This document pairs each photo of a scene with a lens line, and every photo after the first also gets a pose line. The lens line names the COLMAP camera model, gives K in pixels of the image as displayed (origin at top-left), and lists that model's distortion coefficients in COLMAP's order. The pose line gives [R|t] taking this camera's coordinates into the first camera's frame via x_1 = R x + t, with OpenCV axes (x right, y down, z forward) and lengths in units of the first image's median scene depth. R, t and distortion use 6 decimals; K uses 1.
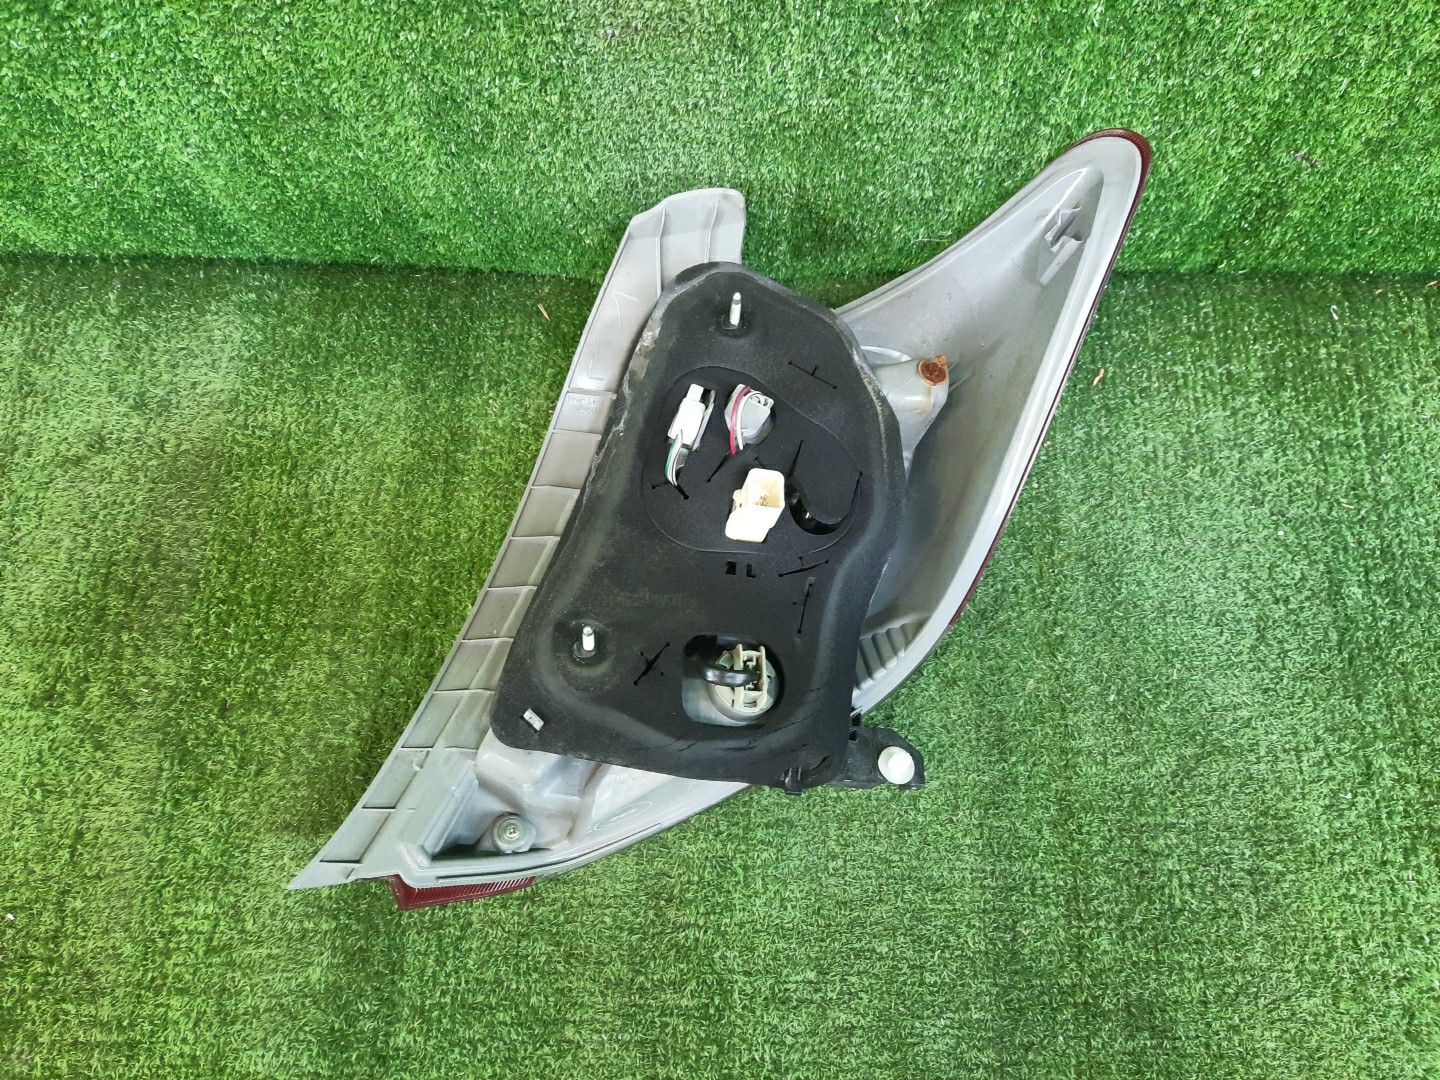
lens RADIAL K [[1070.4, 0, 719.4], [0, 1070.4, 560.1], [0, 0, 1]] dist [0.027556, -0.037158]
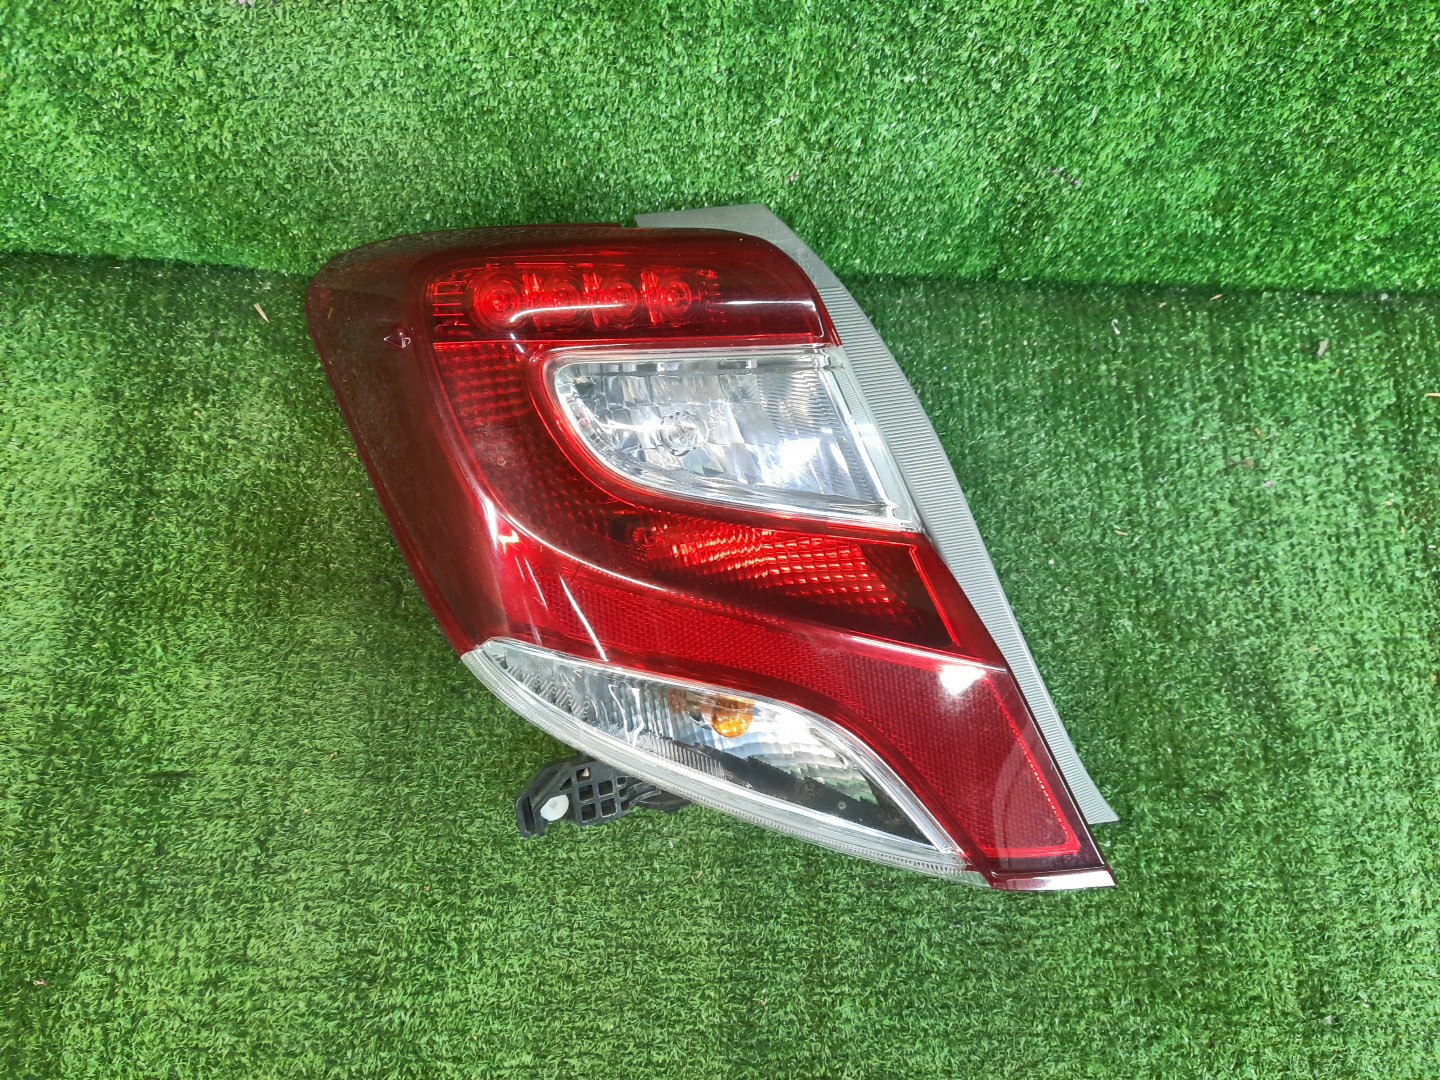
lens RADIAL K [[1062.3, 0, 719.2], [0, 1062.3, 565.5], [0, 0, 1]] dist [0.026857, -0.035637]
pose [[0.996910, -0.003901, 0.078450, 0.164272], [0.001611, 0.999571, 0.029239, -0.052392], [-0.078530, -0.029022, 0.996489, 0.092418]]
